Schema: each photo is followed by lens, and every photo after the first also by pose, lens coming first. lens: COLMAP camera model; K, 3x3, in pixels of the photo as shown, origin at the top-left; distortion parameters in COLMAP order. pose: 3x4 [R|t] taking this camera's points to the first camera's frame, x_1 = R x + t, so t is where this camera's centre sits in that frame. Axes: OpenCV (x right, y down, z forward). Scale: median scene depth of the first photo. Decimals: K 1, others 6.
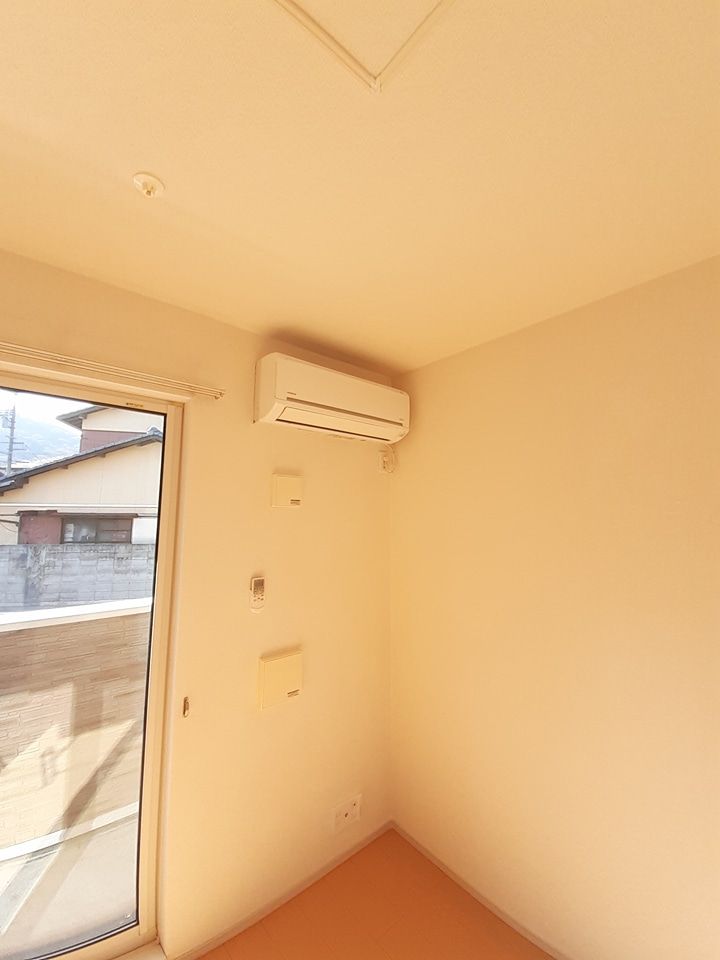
lens RADIAL K [[391.5, 0, 358.8], [0, 391.5, 478.2], [0, 0, 1]] dist [0.000315, -0.000110]
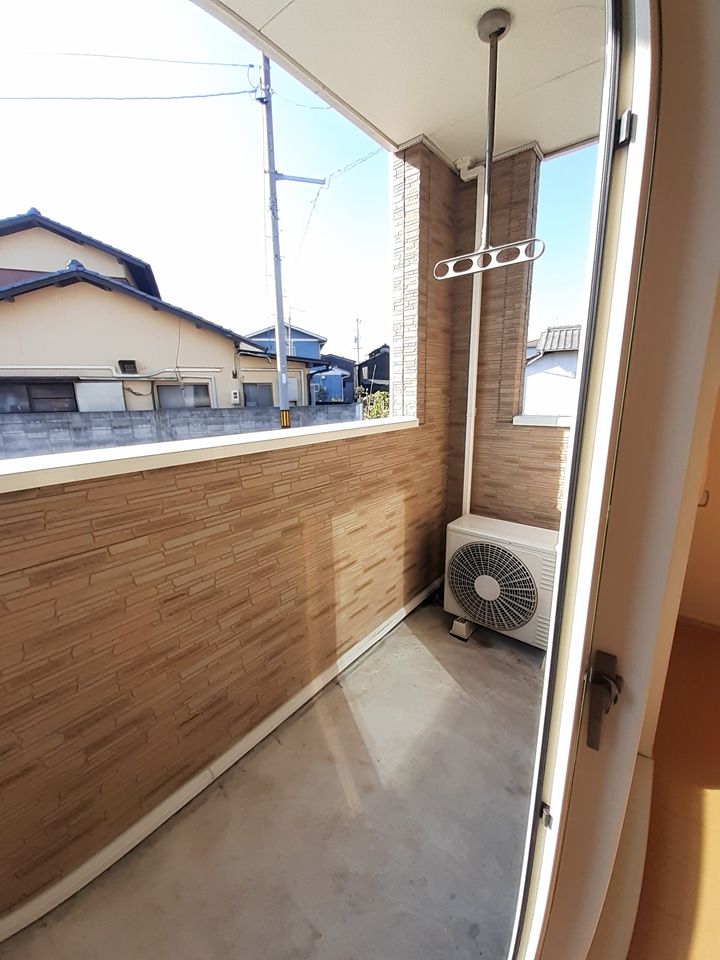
lens RADIAL K [[391.5, 0, 359.6], [0, 391.5, 478.3], [0, 0, 1]] dist [0.000315, -0.000110]
pose [[0.982510, -0.065109, 0.174455, -0.163431], [0.006723, 0.948671, 0.316194, 0.042859], [-0.186087, -0.309491, 0.932517, 0.062174]]
